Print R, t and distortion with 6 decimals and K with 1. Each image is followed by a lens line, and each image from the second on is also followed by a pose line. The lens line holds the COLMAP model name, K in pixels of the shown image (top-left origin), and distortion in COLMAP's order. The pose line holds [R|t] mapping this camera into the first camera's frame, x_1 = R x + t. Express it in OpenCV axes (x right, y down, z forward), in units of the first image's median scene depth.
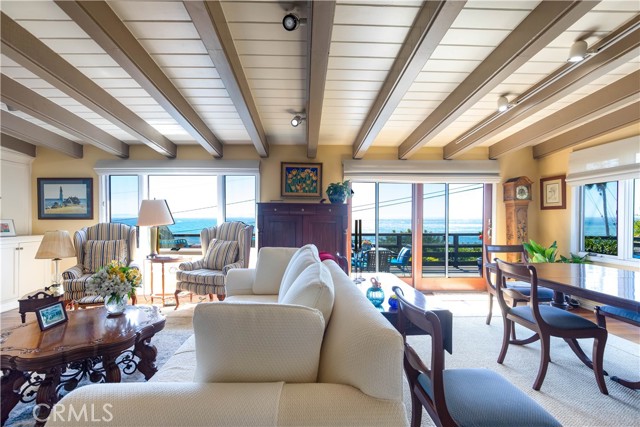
lens RADIAL K [[291.6, 0, 309.3], [0, 291.6, 216.0], [0, 0, 1]] dist [-0.011773, 0.000479]
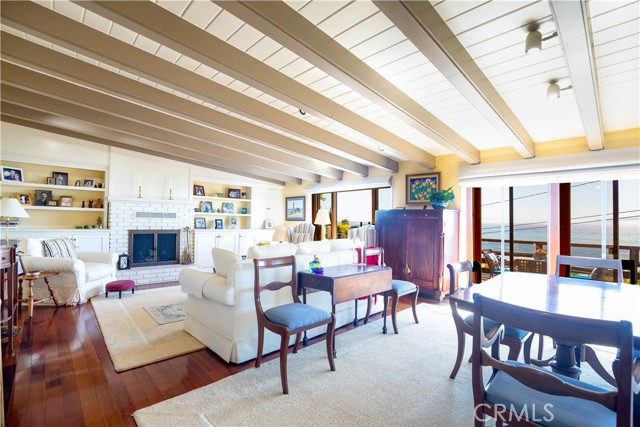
lens RADIAL K [[291.6, 0, 331.8], [0, 291.6, 209.6], [0, 0, 1]] dist [-0.011773, 0.000479]
pose [[0.694271, -0.014513, -0.719568, 0.543880], [-0.014190, 0.999326, -0.033846, 0.000728], [0.719574, 0.033709, 0.693597, -0.039741]]
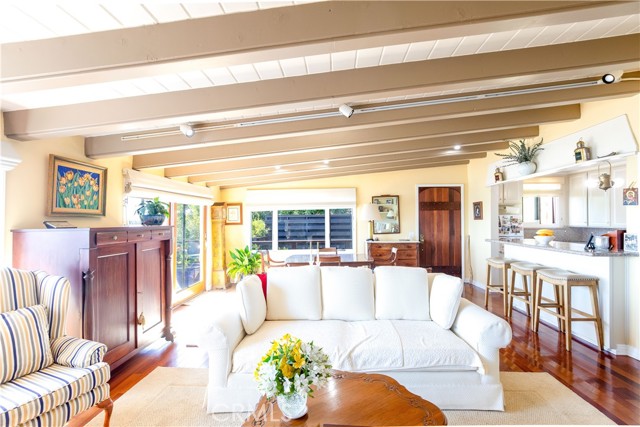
lens RADIAL K [[291.6, 0, 322.3], [0, 291.6, 216.4], [0, 0, 1]] dist [-0.011773, 0.000479]
pose [[0.061671, 0.003868, 0.998089, -0.639183], [0.014595, 0.999882, -0.004777, -0.051937], [-0.997990, 0.014861, 0.061607, 0.421683]]
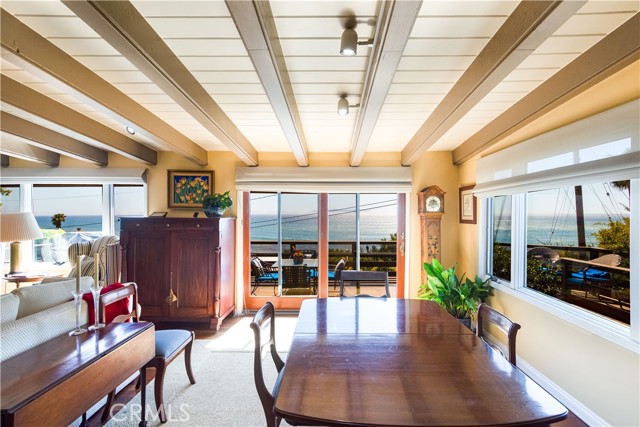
lens RADIAL K [[291.6, 0, 327.1], [0, 291.6, 211.7], [0, 0, 1]] dist [-0.011773, 0.000479]
pose [[0.999537, 0.002544, -0.030315, 0.427435], [-0.002606, 0.999995, -0.001984, -0.053700], [0.030310, 0.002062, 0.999538, 0.102951]]
